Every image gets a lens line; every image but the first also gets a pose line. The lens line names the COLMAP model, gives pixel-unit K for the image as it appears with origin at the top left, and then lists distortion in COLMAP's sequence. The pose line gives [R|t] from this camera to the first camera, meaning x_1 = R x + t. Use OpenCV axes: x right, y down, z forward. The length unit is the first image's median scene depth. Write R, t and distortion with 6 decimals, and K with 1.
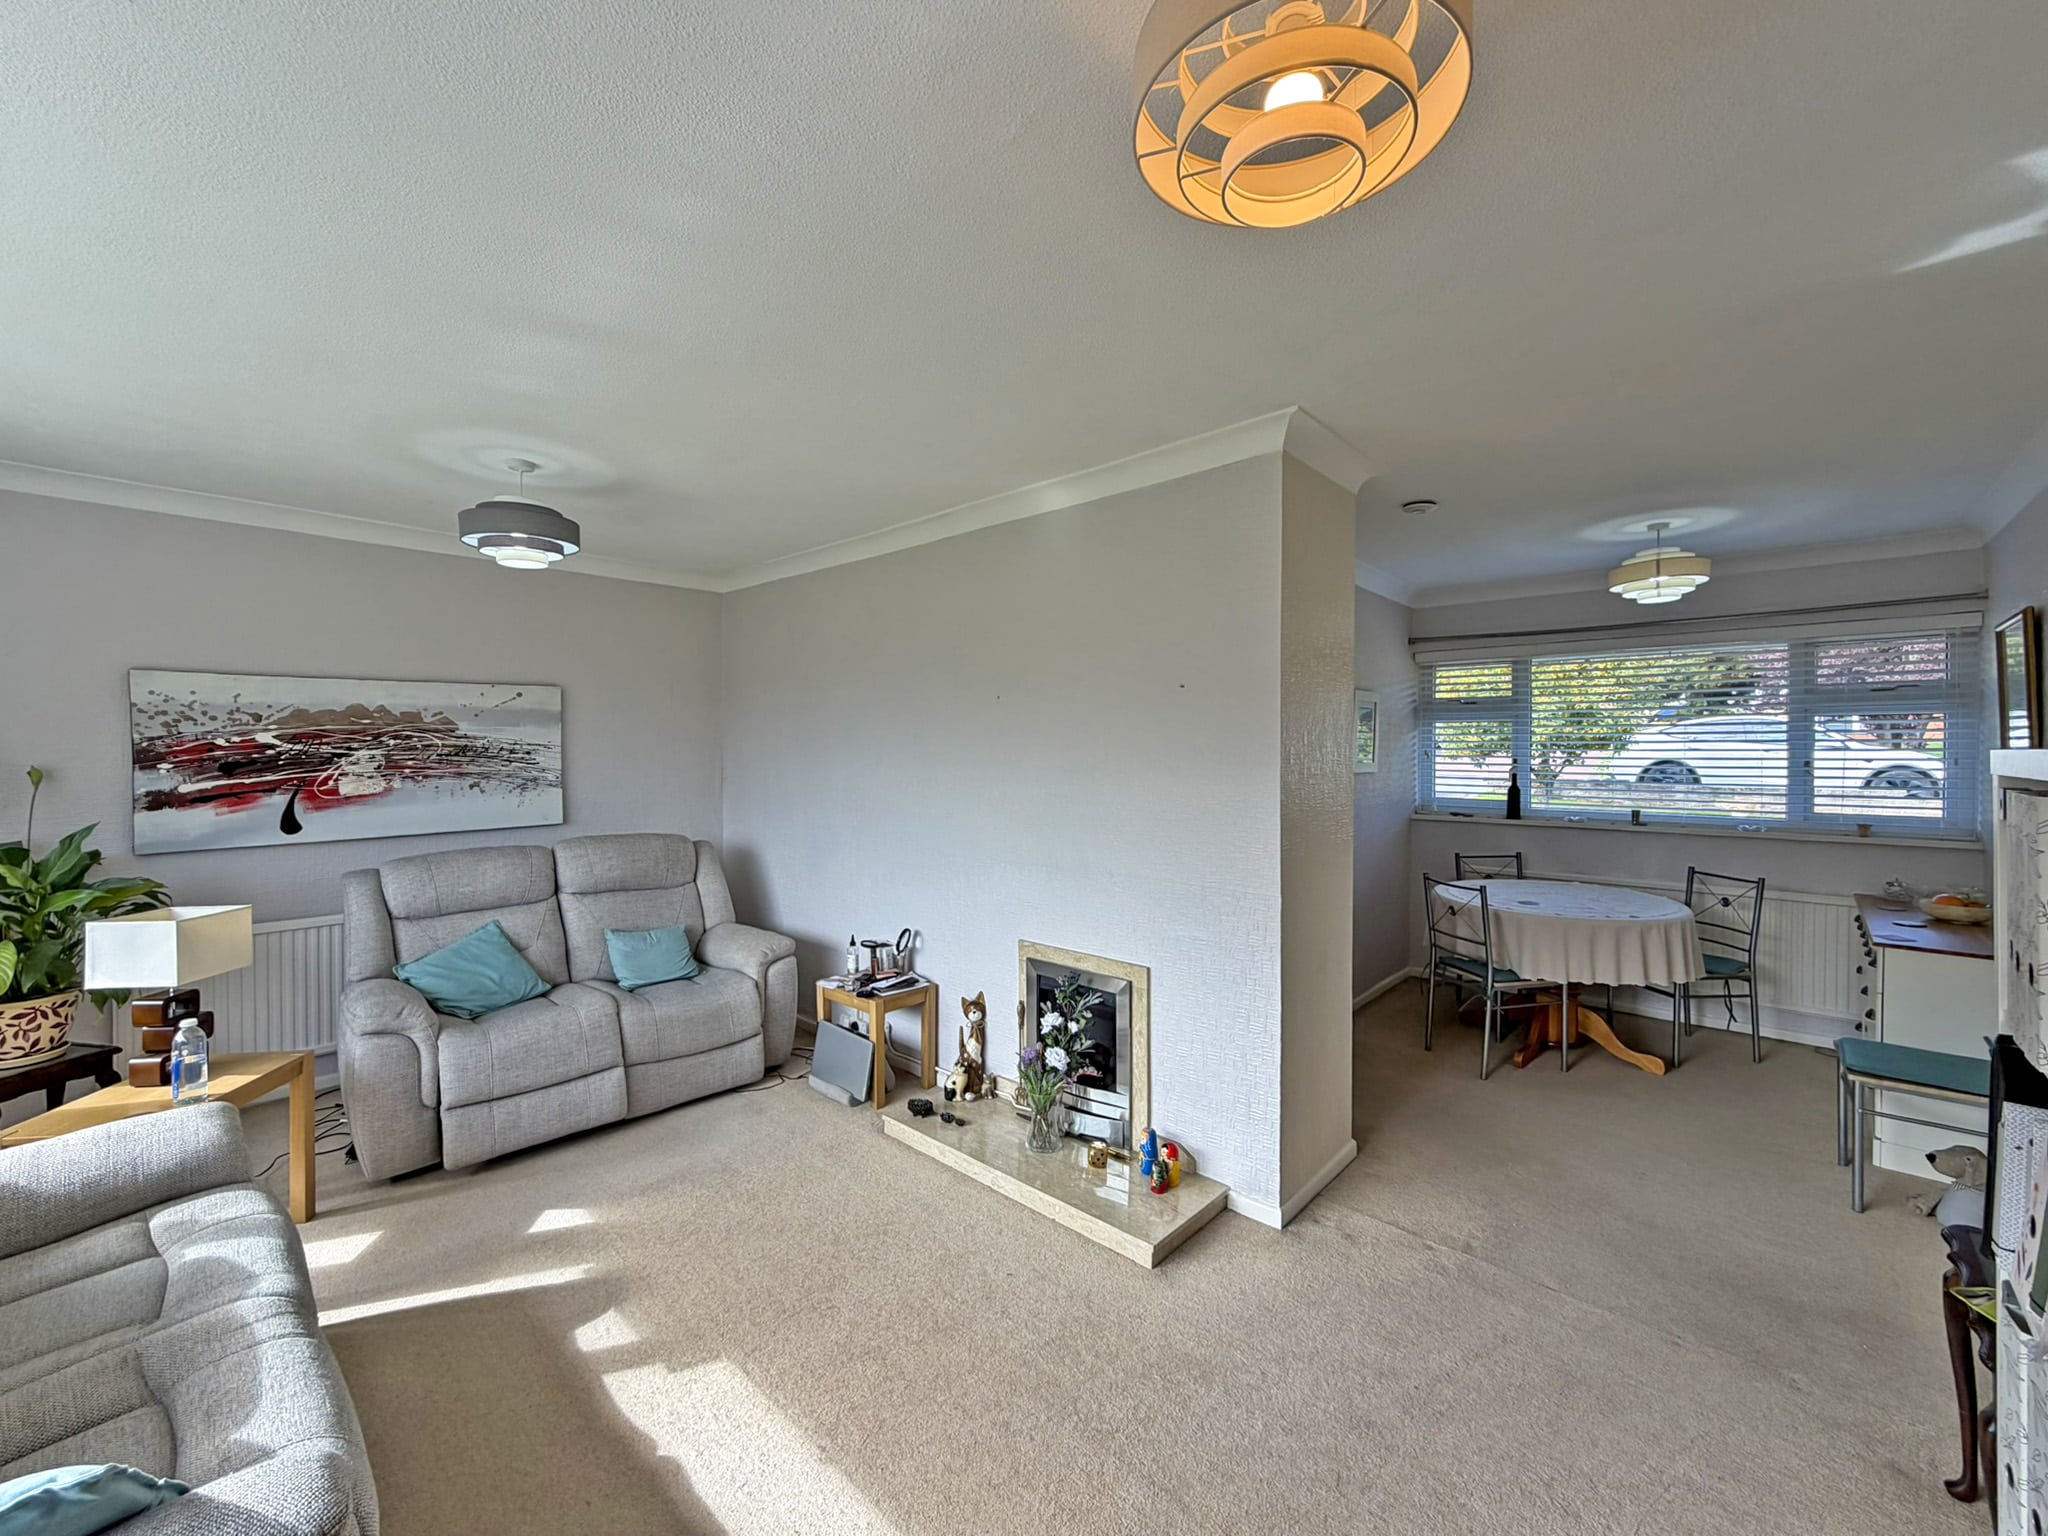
lens RADIAL K [[819.8, 0, 1009.9], [0, 819.8, 751.4], [0, 0, 1]] dist [0.000485, 0.000082]
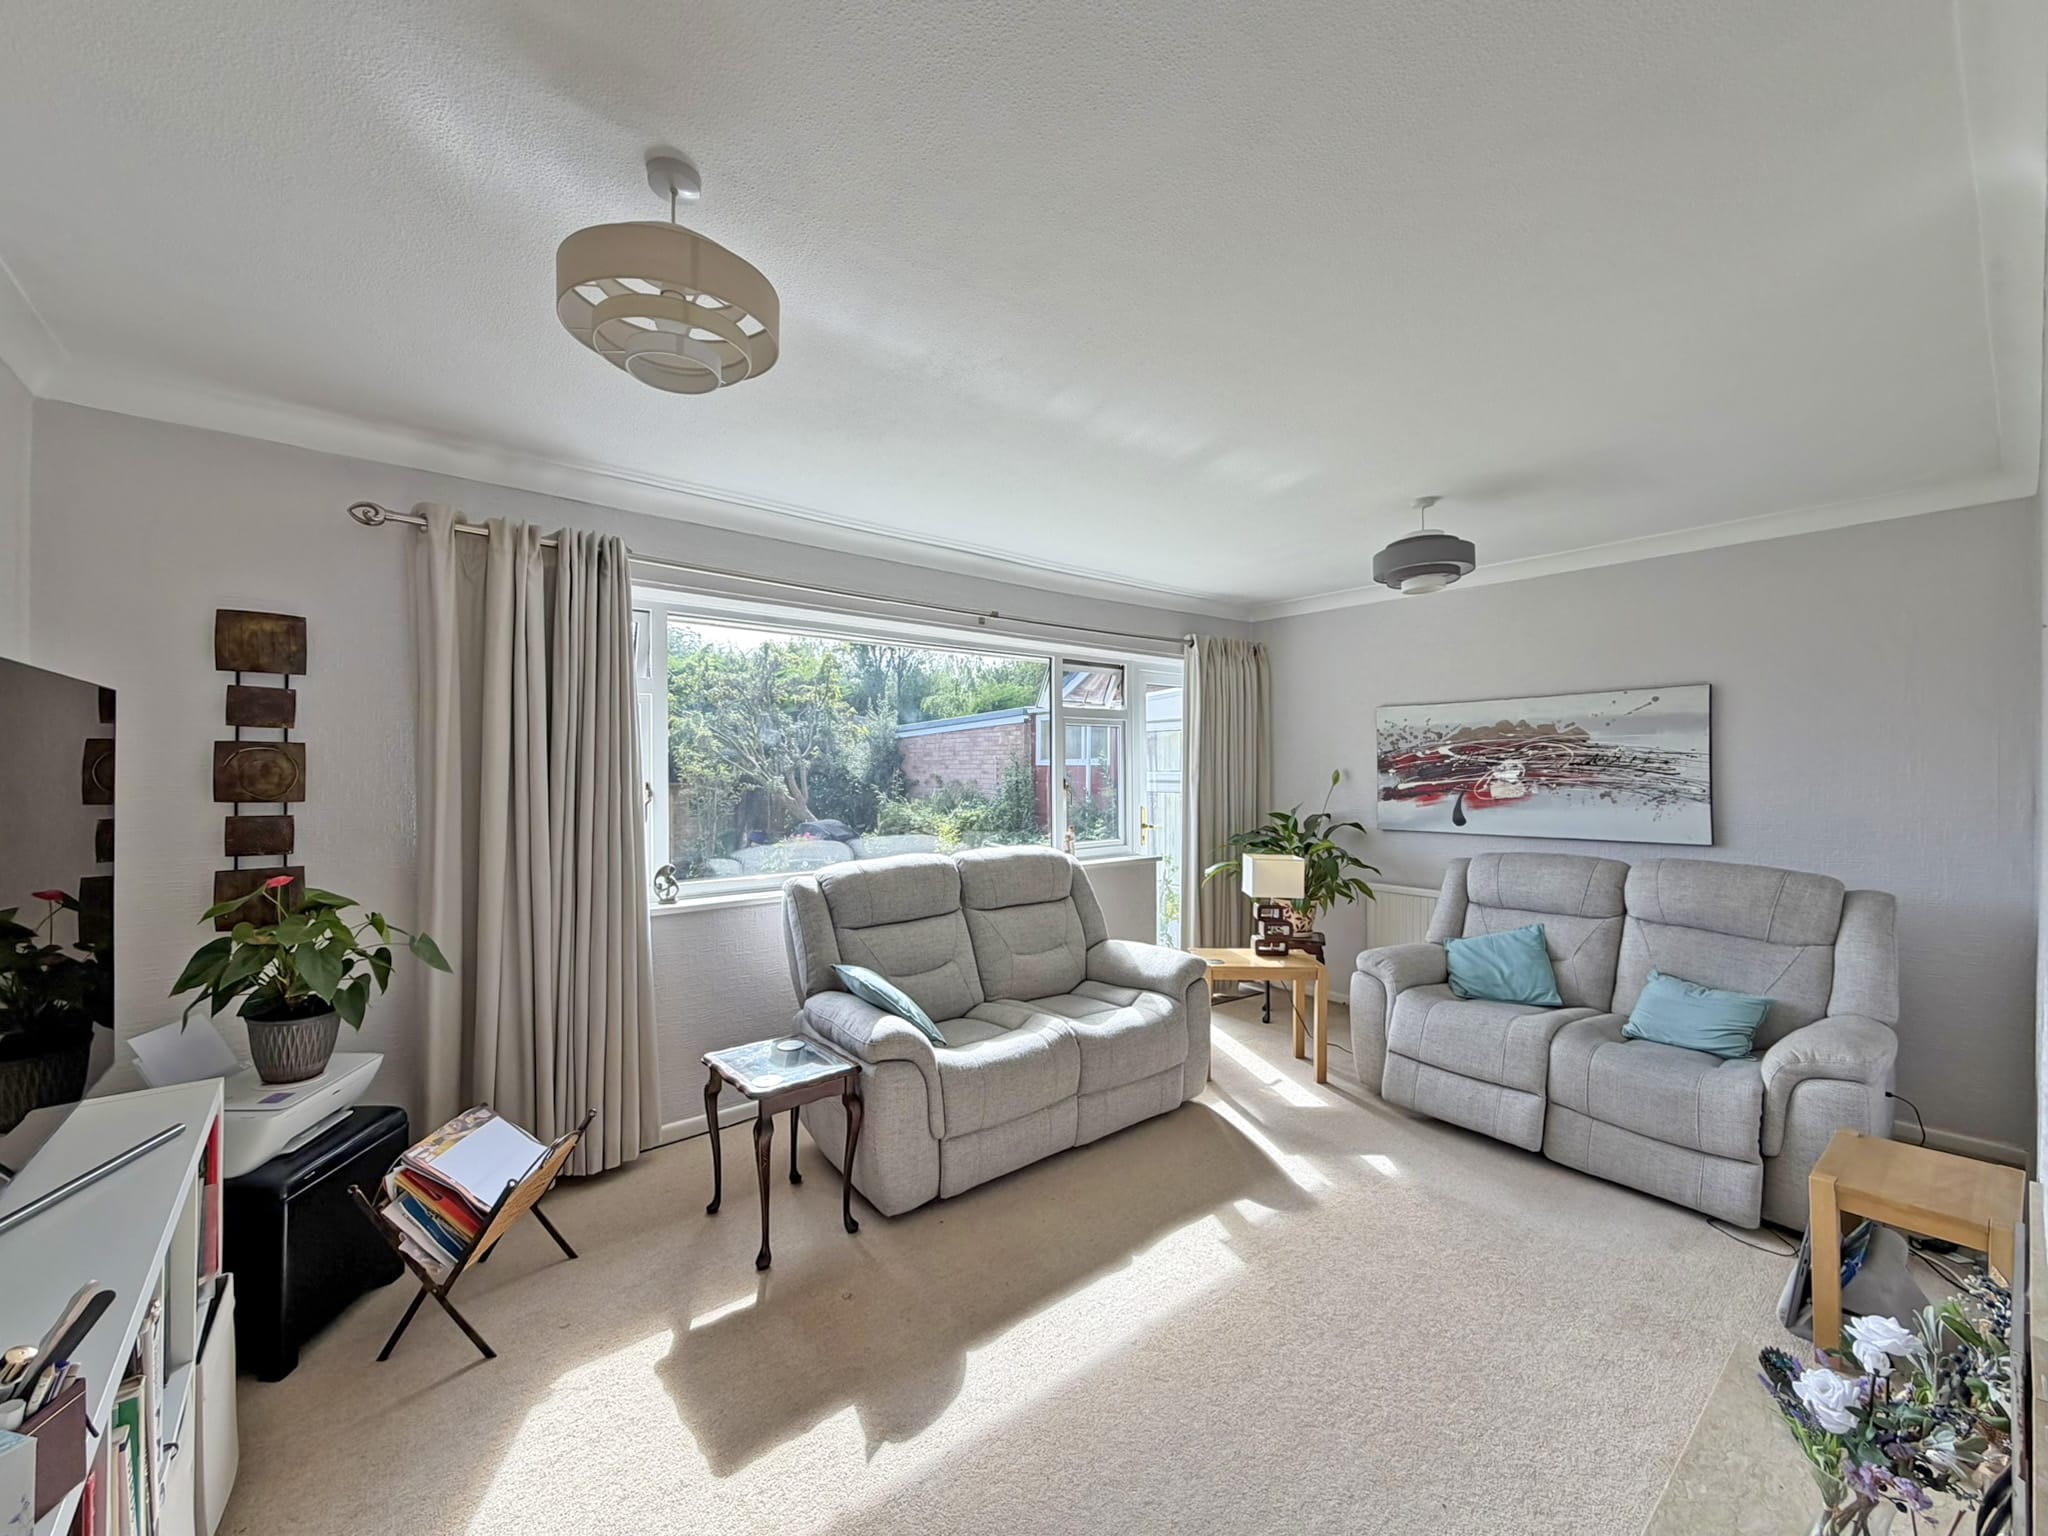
lens RADIAL K [[819.8, 0, 1013.3], [0, 819.8, 763.4], [0, 0, 1]] dist [0.000485, 0.000082]
pose [[-0.129717, -0.001949, -0.991549, 0.467122], [-0.002616, 0.999995, -0.001623, 0.007601], [0.991548, 0.002384, -0.129722, 0.464224]]
